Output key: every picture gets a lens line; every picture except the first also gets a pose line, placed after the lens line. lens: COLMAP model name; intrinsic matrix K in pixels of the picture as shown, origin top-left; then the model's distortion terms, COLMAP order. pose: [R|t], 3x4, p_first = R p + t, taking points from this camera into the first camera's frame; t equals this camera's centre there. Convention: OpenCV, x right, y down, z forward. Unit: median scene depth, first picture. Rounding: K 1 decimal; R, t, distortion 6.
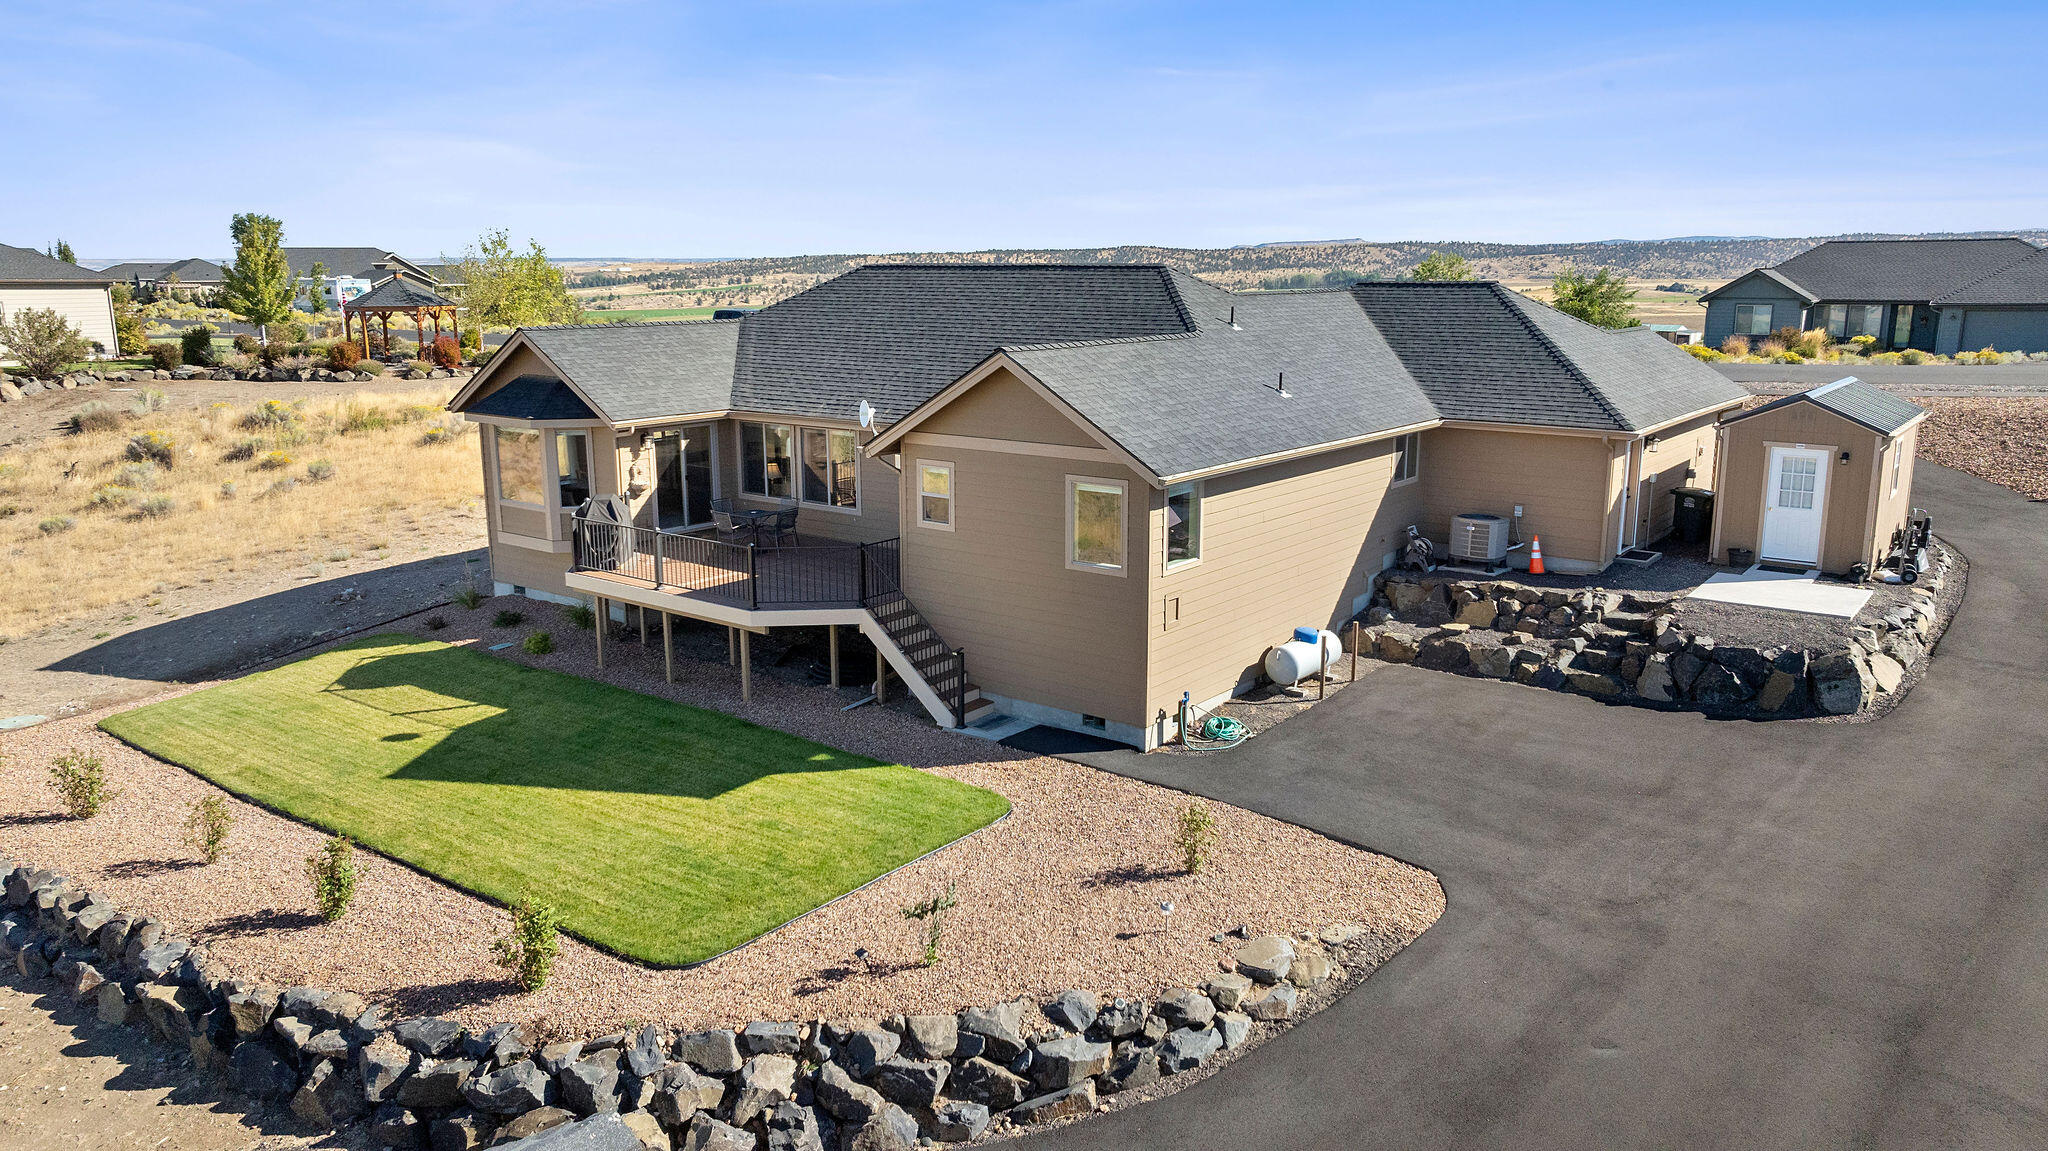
lens RADIAL K [[1441.9, 0, 1036.8], [0, 1441.9, 565.7], [0, 0, 1]] dist [-0.025524, 0.019222]
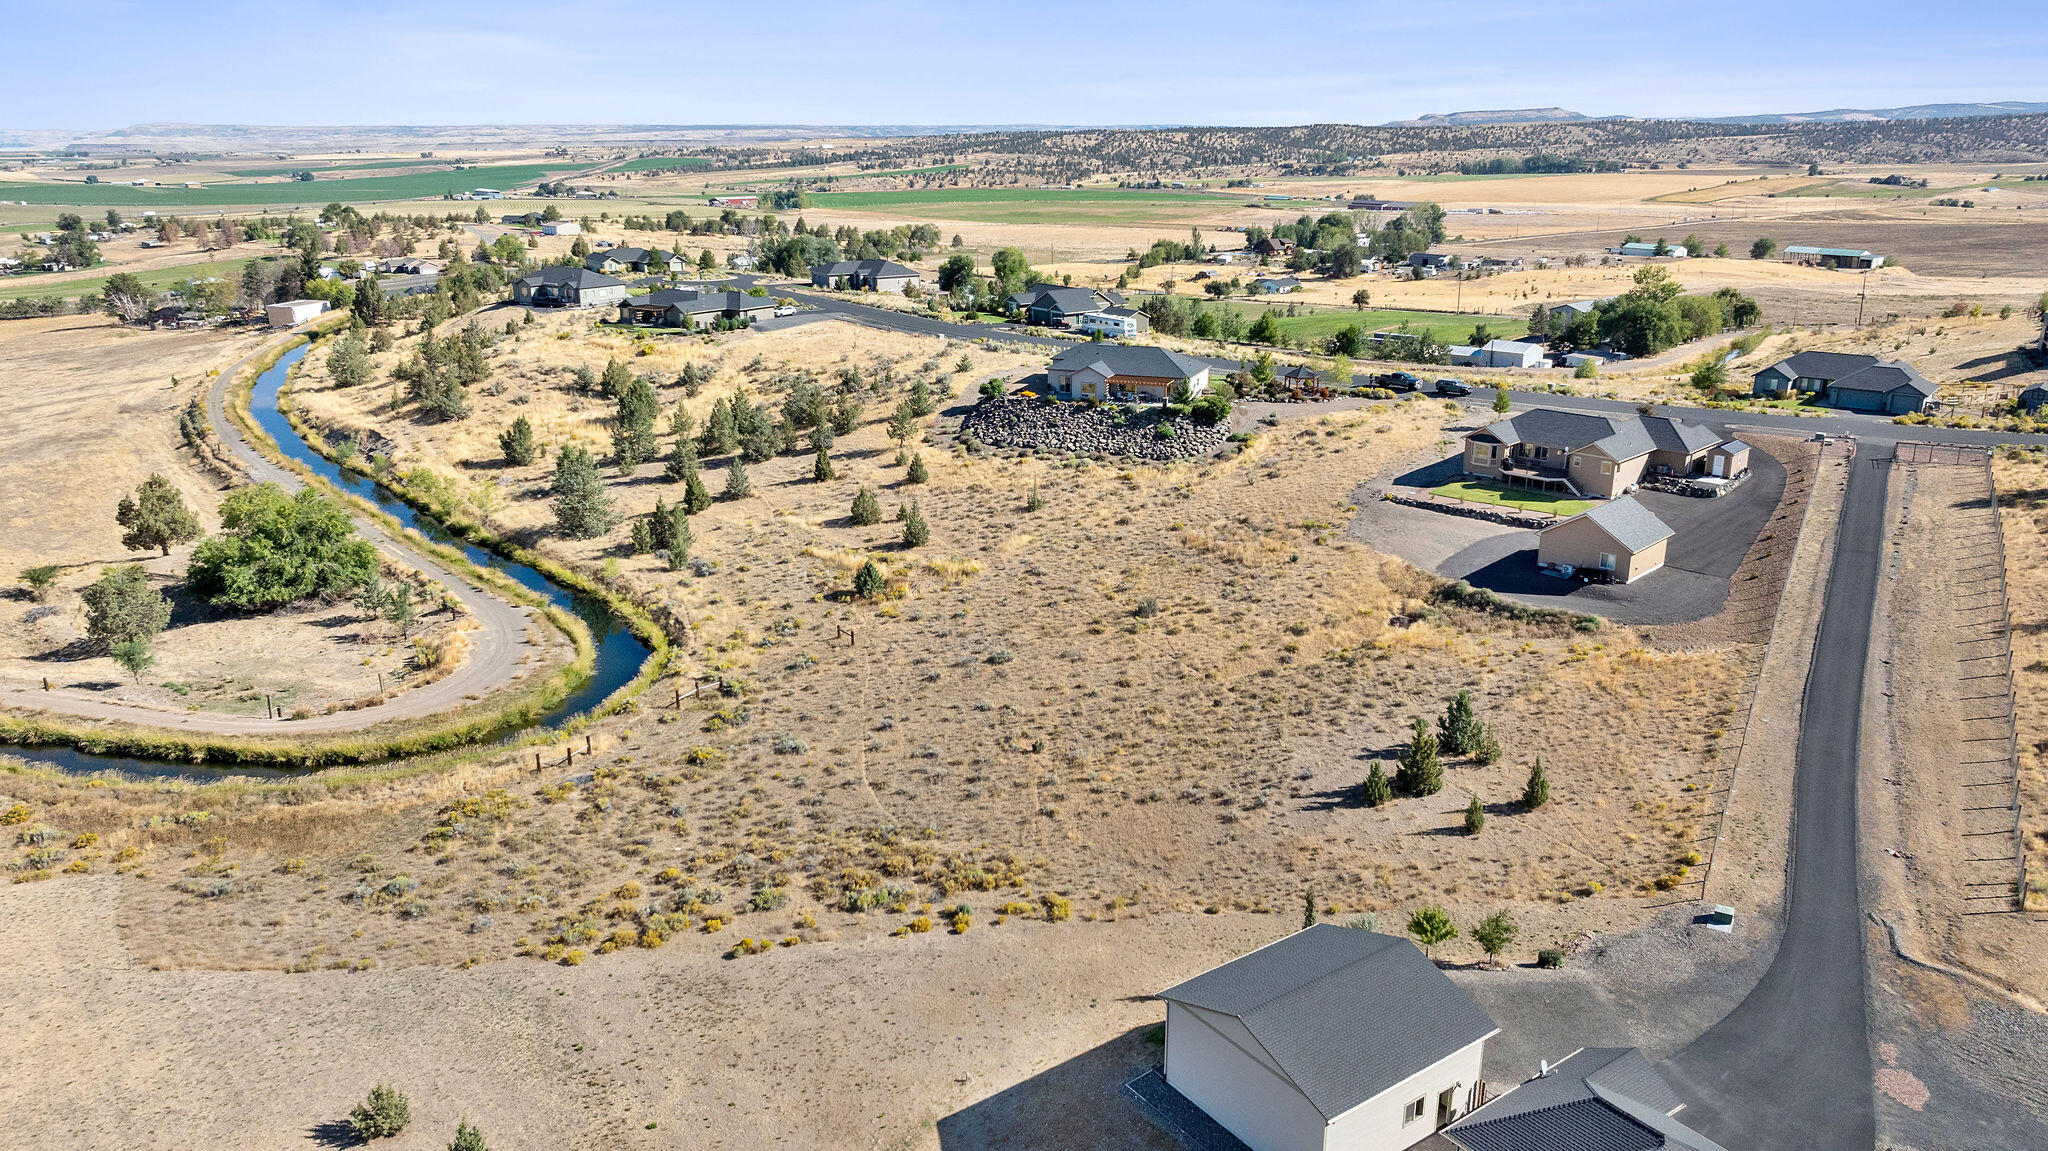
lens RADIAL K [[1441.9, 0, 1027.5], [0, 1441.9, 577.8], [0, 0, 1]] dist [-0.025524, 0.019222]
pose [[0.992605, 0.037307, -0.115514, -1.659382], [-0.026106, 0.994942, 0.097004, -0.085349], [0.118549, -0.093271, 0.988558, -5.434073]]
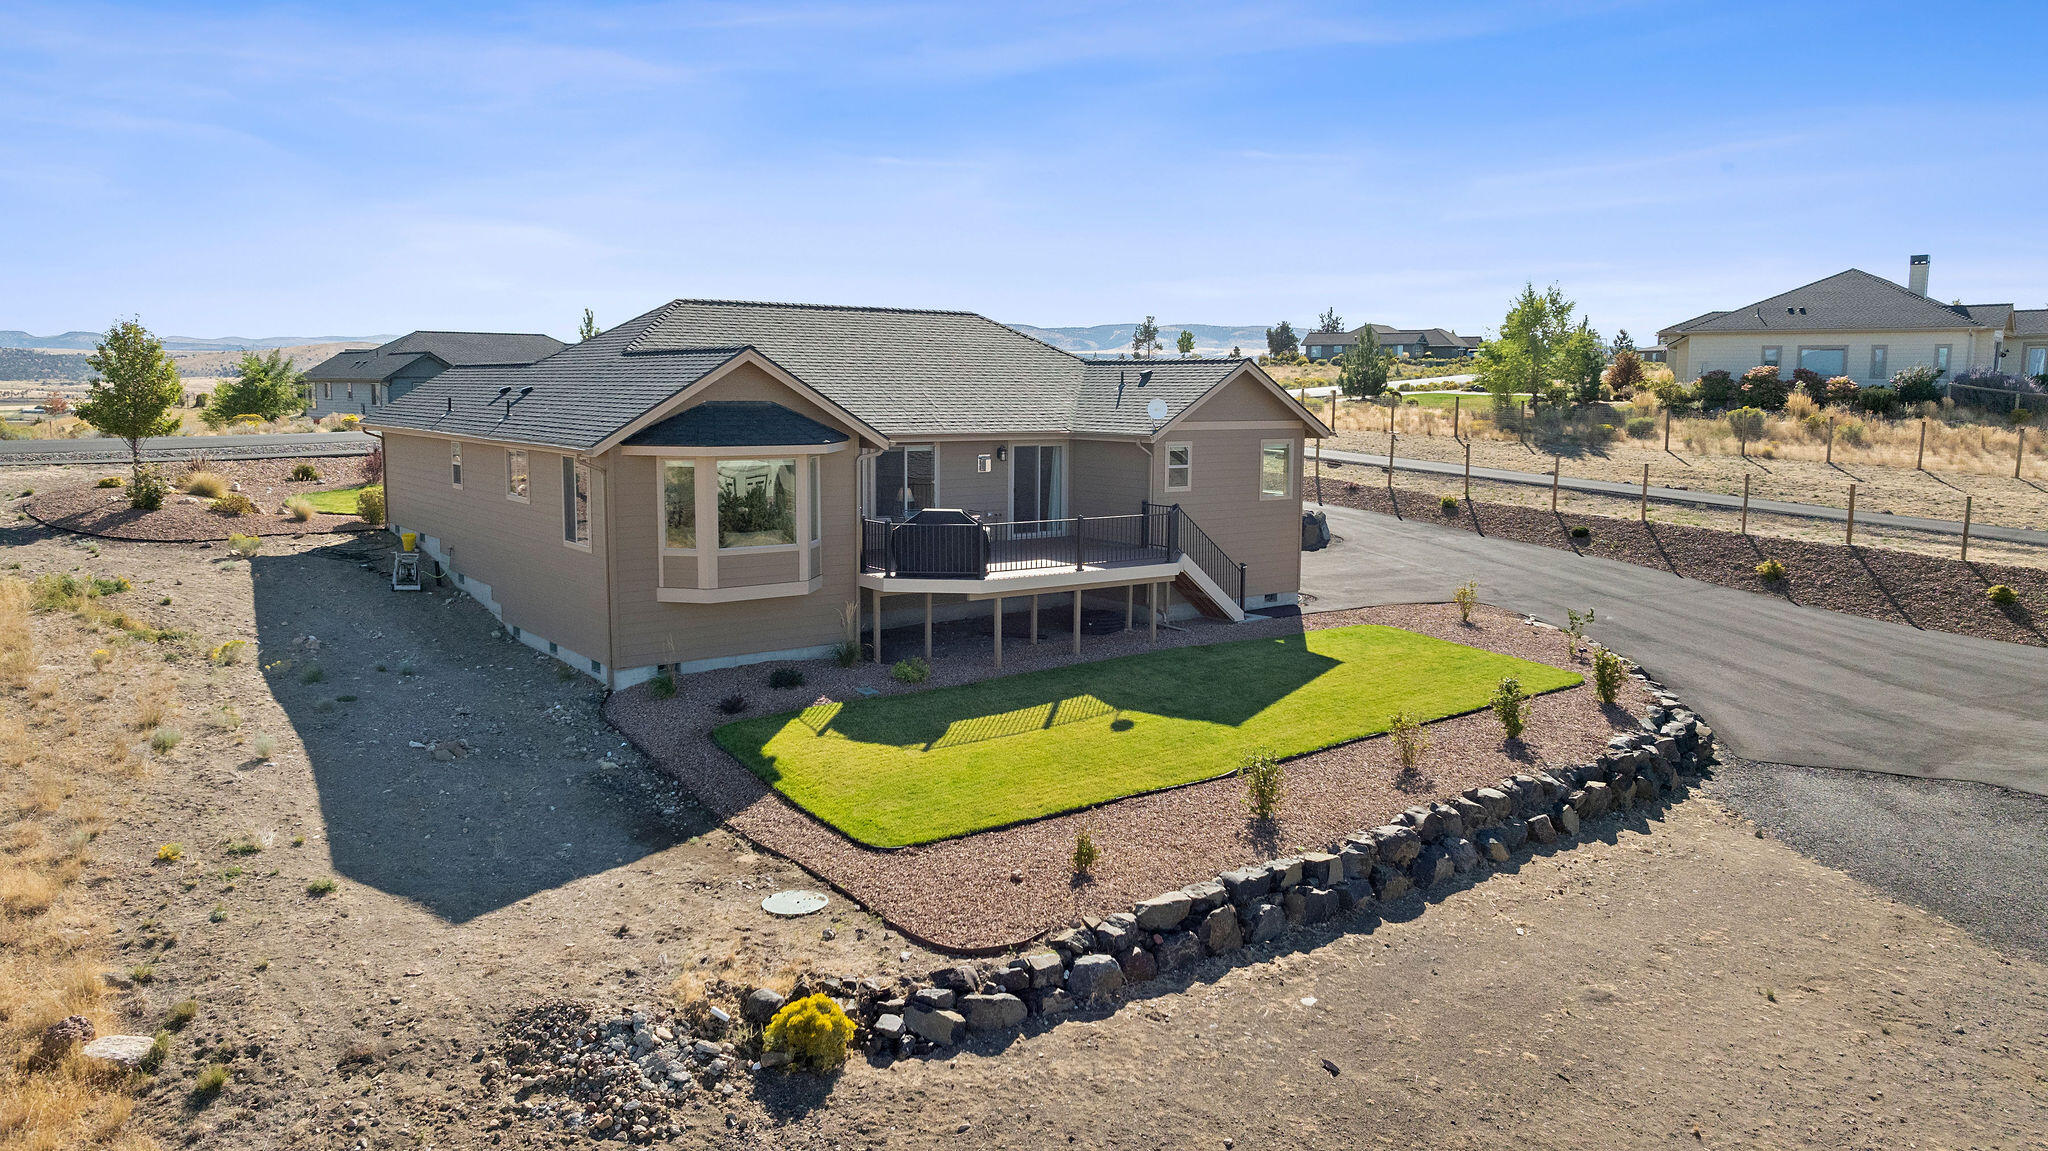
lens RADIAL K [[1441.9, 0, 1024.7], [0, 1441.9, 575.1], [0, 0, 1]] dist [-0.025524, 0.019222]
pose [[0.262661, -0.122189, 0.957120, -1.337100], [0.189115, 0.979229, 0.073113, -0.070839], [-0.946174, 0.161802, 0.280313, 0.709175]]
